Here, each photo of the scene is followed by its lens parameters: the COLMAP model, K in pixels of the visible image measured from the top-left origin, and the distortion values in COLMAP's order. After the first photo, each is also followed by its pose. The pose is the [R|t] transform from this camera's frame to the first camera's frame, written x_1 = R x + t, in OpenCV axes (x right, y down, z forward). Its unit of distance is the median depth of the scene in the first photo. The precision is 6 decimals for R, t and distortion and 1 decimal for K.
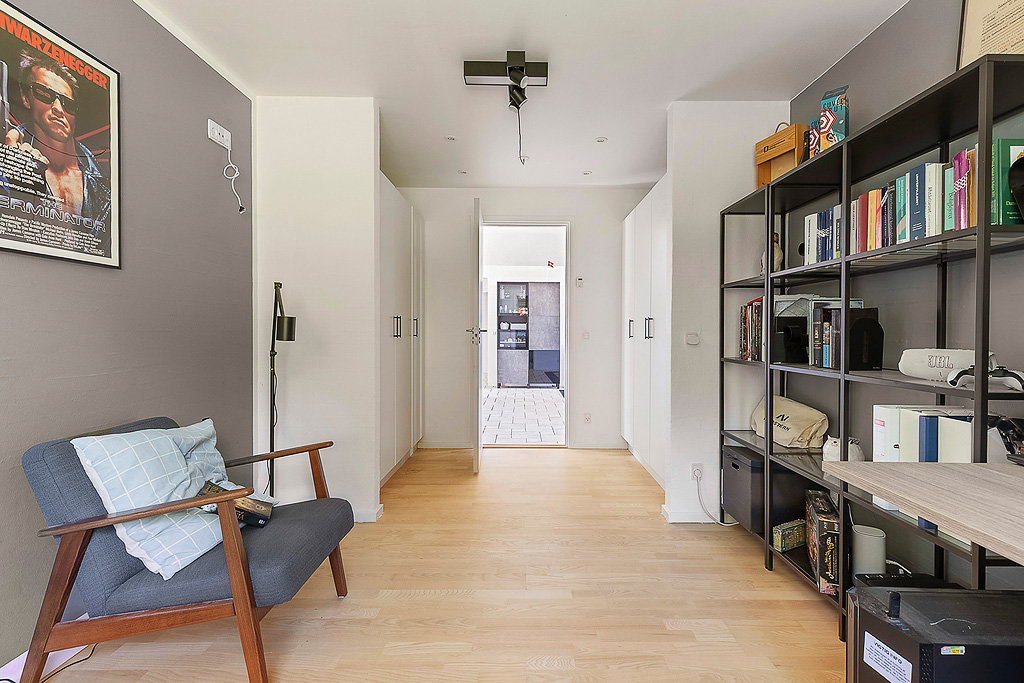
lens RADIAL K [[467.1, 0, 511.7], [0, 467.1, 332.4], [0, 0, 1]] dist [0.003649, -0.000011]
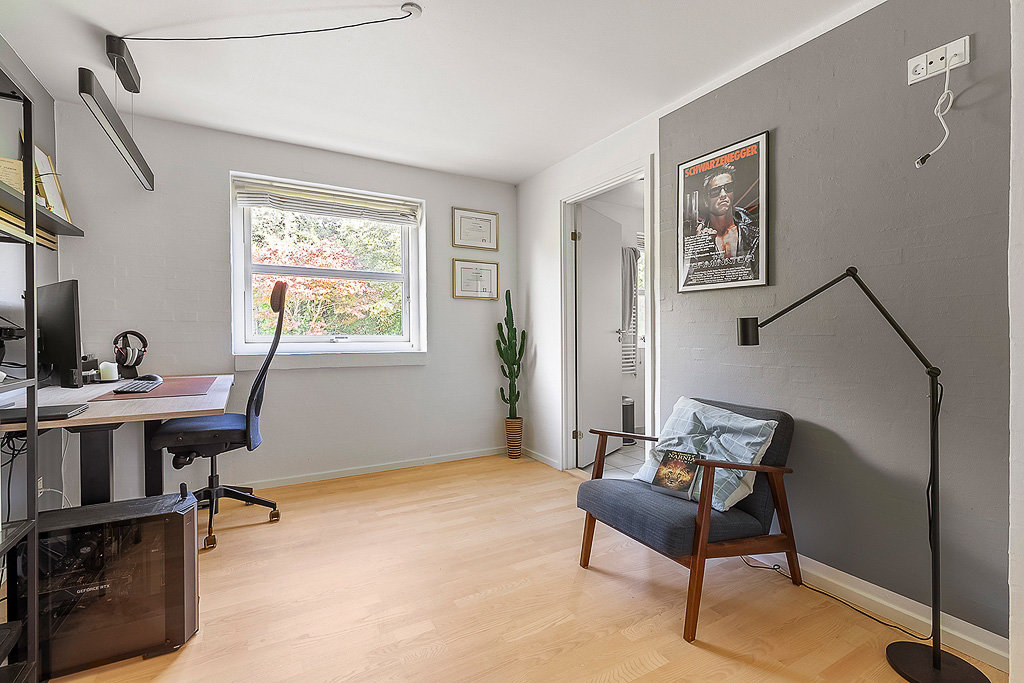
lens RADIAL K [[467.1, 0, 511.3], [0, 467.1, 336.5], [0, 0, 1]] dist [0.003649, -0.000011]
pose [[-0.863380, 0.009425, -0.504466, 0.450317], [-0.001741, 0.999764, 0.021658, -0.028789], [0.504551, 0.019578, -0.863160, 1.981735]]
